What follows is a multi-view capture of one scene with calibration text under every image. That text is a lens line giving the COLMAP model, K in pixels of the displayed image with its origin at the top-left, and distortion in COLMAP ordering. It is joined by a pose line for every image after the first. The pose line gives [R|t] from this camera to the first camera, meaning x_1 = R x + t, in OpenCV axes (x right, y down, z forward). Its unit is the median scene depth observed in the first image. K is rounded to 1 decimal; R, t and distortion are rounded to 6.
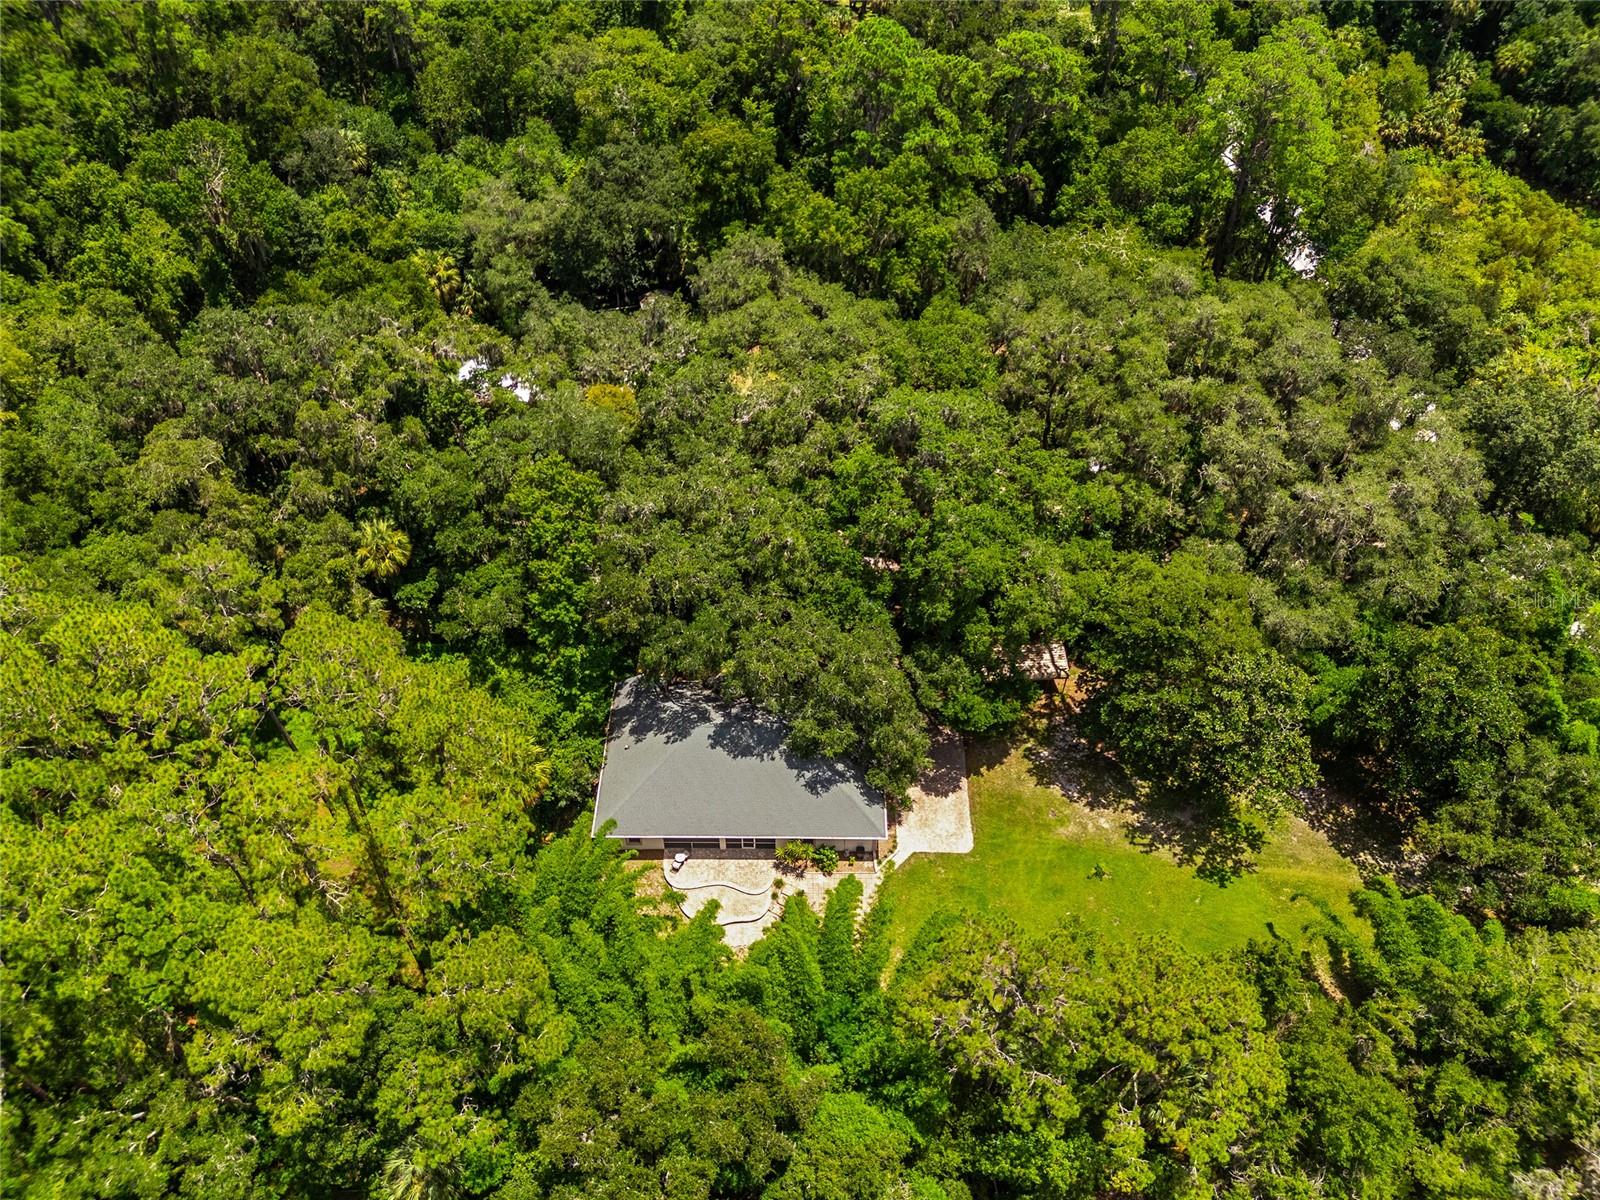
lens RADIAL K [[1179.1, 0, 800.0], [0, 1179.1, 600.0], [0, 0, 1]] dist [0.031880, -0.002971]
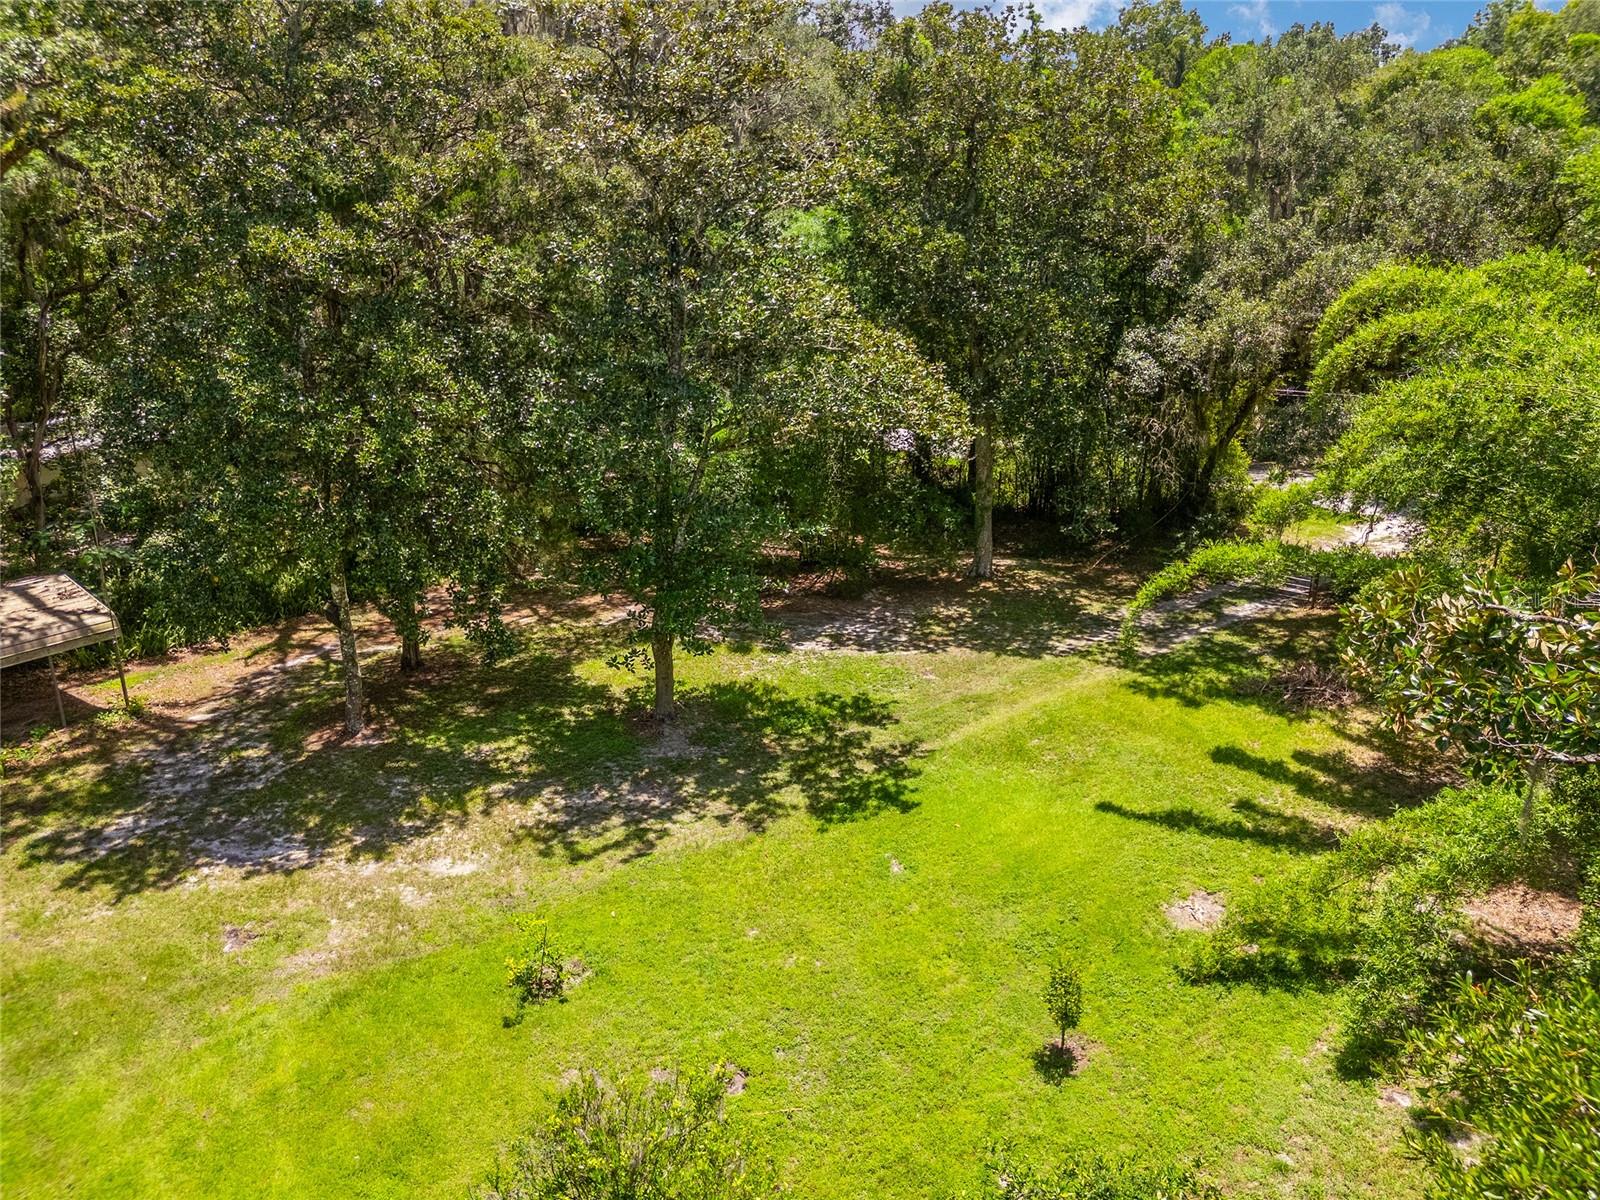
lens RADIAL K [[1179.1, 0, 800.0], [0, 1179.1, 600.0], [0, 0, 1]] dist [0.031880, -0.002971]
pose [[0.670221, -0.263770, 0.693707, 0.146428], [0.537586, 0.816961, -0.208751, 0.236109], [-0.511669, 0.512836, 0.689343, 0.757655]]
